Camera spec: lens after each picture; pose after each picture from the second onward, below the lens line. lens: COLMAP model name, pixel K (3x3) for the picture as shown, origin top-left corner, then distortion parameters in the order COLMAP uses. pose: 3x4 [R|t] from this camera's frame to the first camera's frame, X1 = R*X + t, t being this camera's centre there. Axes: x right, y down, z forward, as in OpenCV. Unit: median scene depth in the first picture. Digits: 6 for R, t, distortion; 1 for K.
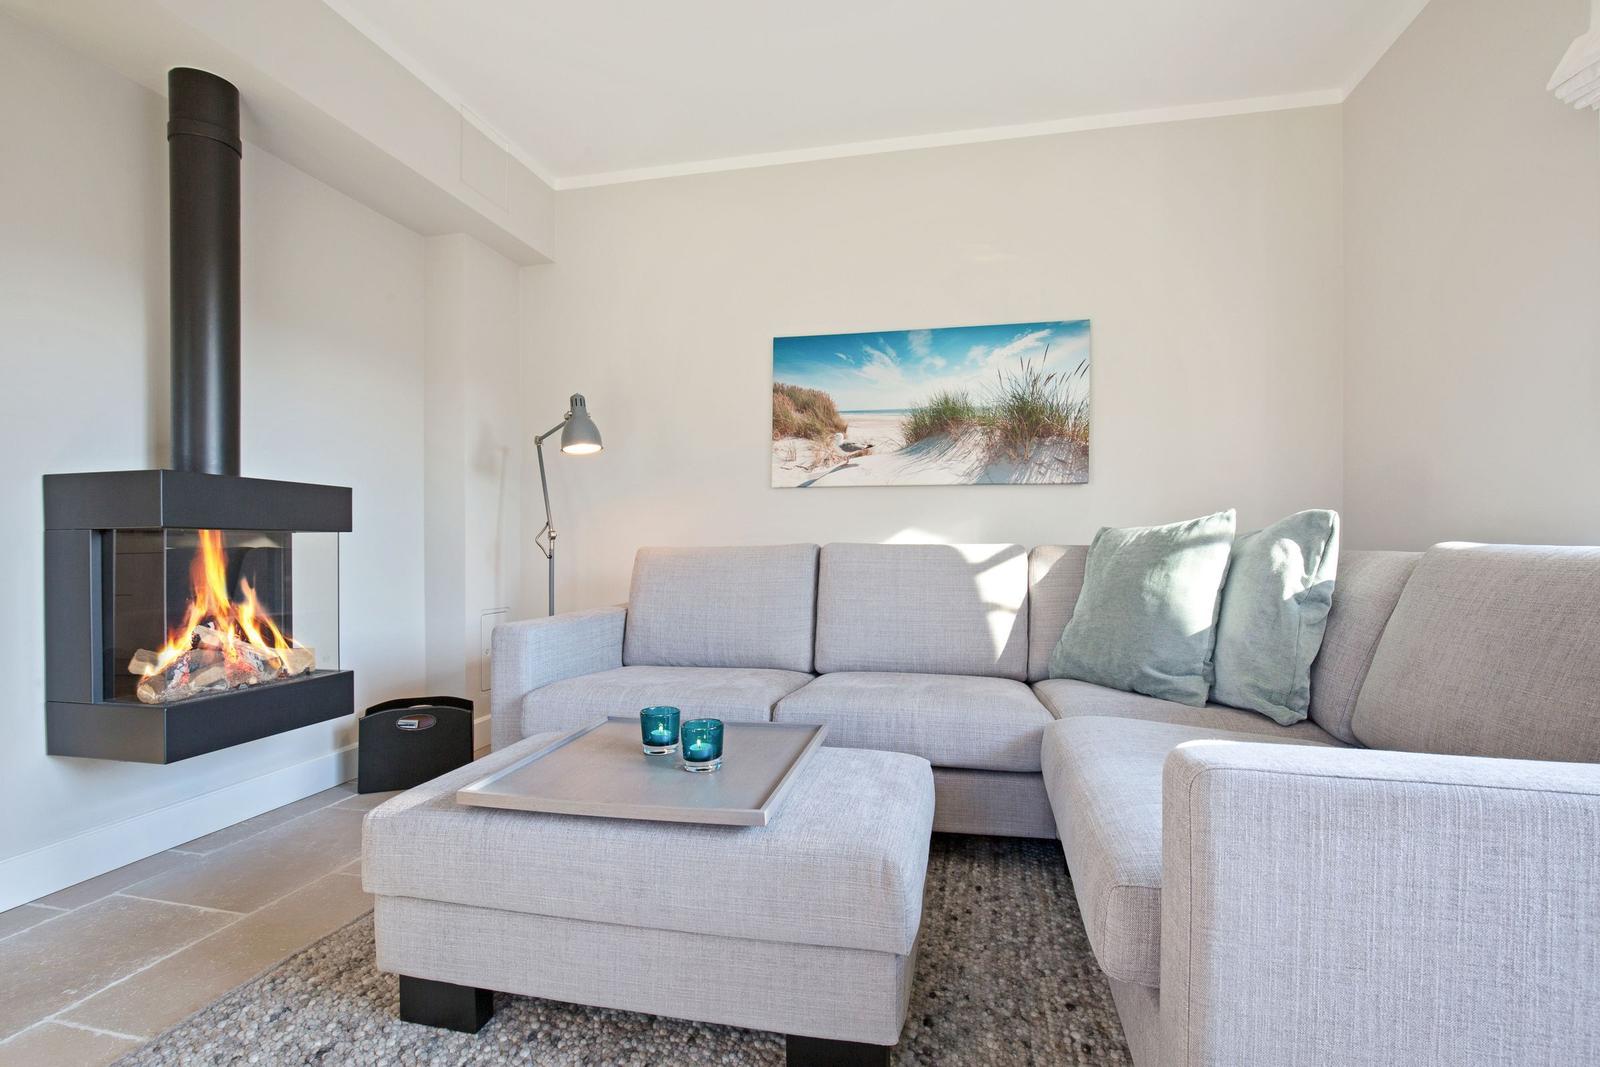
lens RADIAL K [[729.7, 0, 803.4], [0, 729.7, 540.5], [0, 0, 1]] dist [-0.013745, -0.000084]
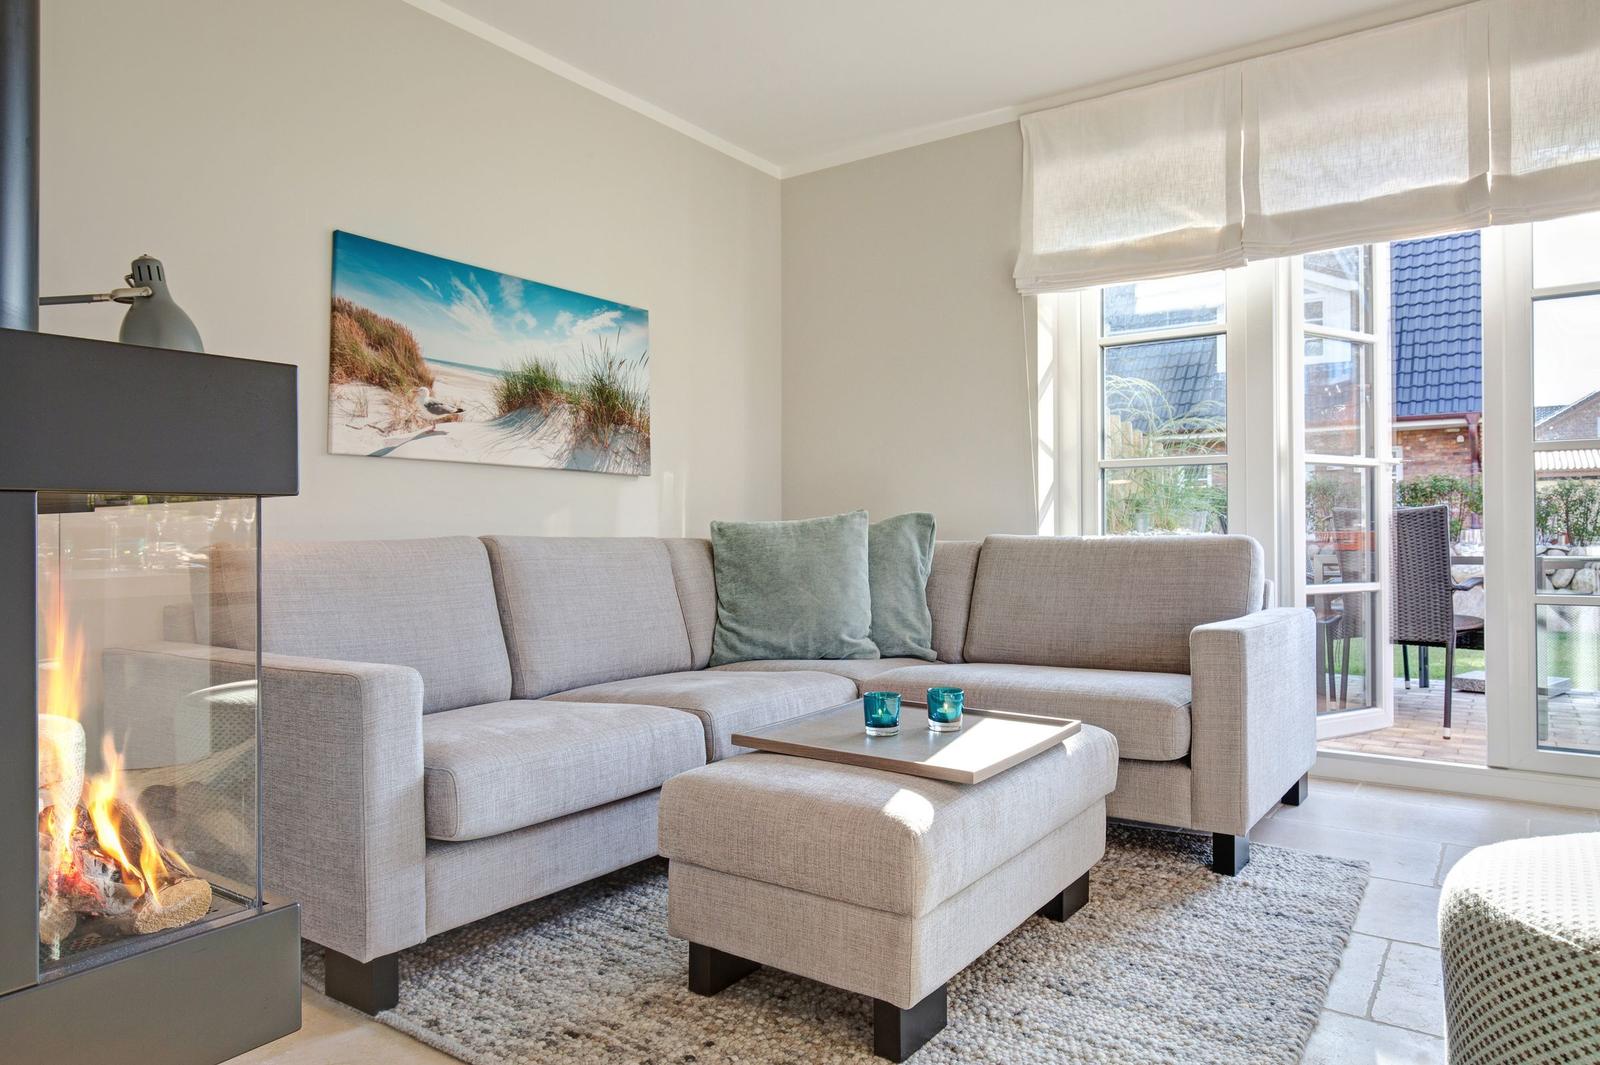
lens RADIAL K [[1020.9, 0, 808.3], [0, 1020.9, 520.5], [0, 0, 1]] dist [0.006732, 0.004662]
pose [[0.407483, 0.020394, 0.912985, -0.746312], [0.010499, 0.999580, -0.027014, 0.019292], [-0.913152, 0.020593, 0.407098, 0.234963]]
